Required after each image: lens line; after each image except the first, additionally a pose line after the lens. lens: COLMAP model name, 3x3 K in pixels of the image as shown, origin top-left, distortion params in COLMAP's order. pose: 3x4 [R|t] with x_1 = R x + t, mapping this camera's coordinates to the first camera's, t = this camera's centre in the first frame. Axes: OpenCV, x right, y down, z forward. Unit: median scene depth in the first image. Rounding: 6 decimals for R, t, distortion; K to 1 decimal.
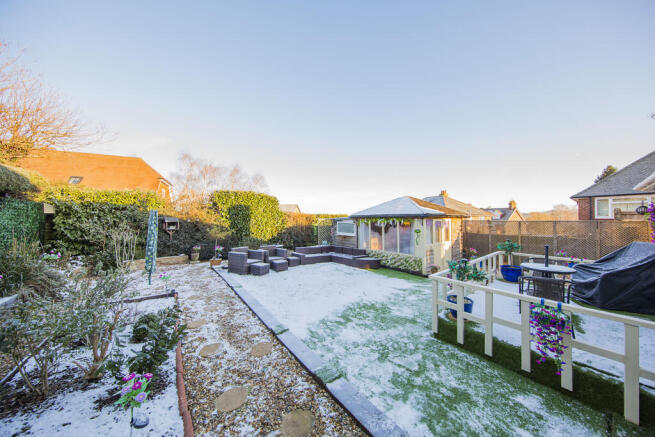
lens RADIAL K [[210.4, 0, 322.9], [0, 210.4, 219.9], [0, 0, 1]] dist [-0.004859, -0.000130]
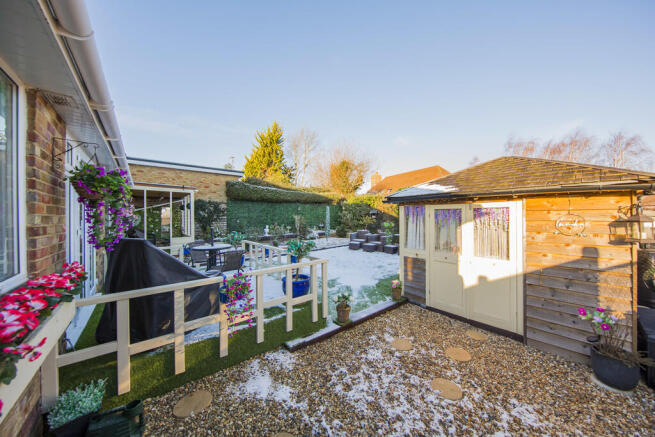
lens RADIAL K [[221.7, 0, 327.2], [0, 221.7, 219.5], [0, 0, 1]] dist [0.002020, 0.000048]
pose [[0.044857, 0.007372, -0.998966, 1.011968], [0.001944, 0.999970, 0.007466, 0.030381], [0.998992, -0.002277, 0.044841, 0.666252]]
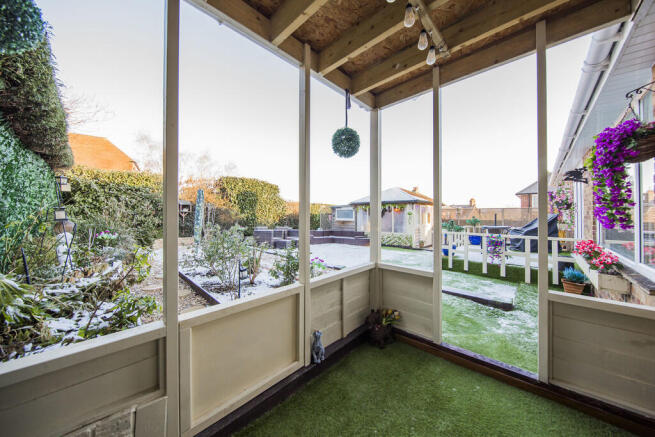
lens RADIAL K [[221.7, 0, 331.5], [0, 221.7, 215.3], [0, 0, 1]] dist [0.002020, 0.000048]
pose [[0.985329, 0.009856, 0.170379, -0.204275], [-0.009711, 0.999951, -0.001682, 0.059215], [-0.170387, 0.000003, 0.985377, -0.204873]]
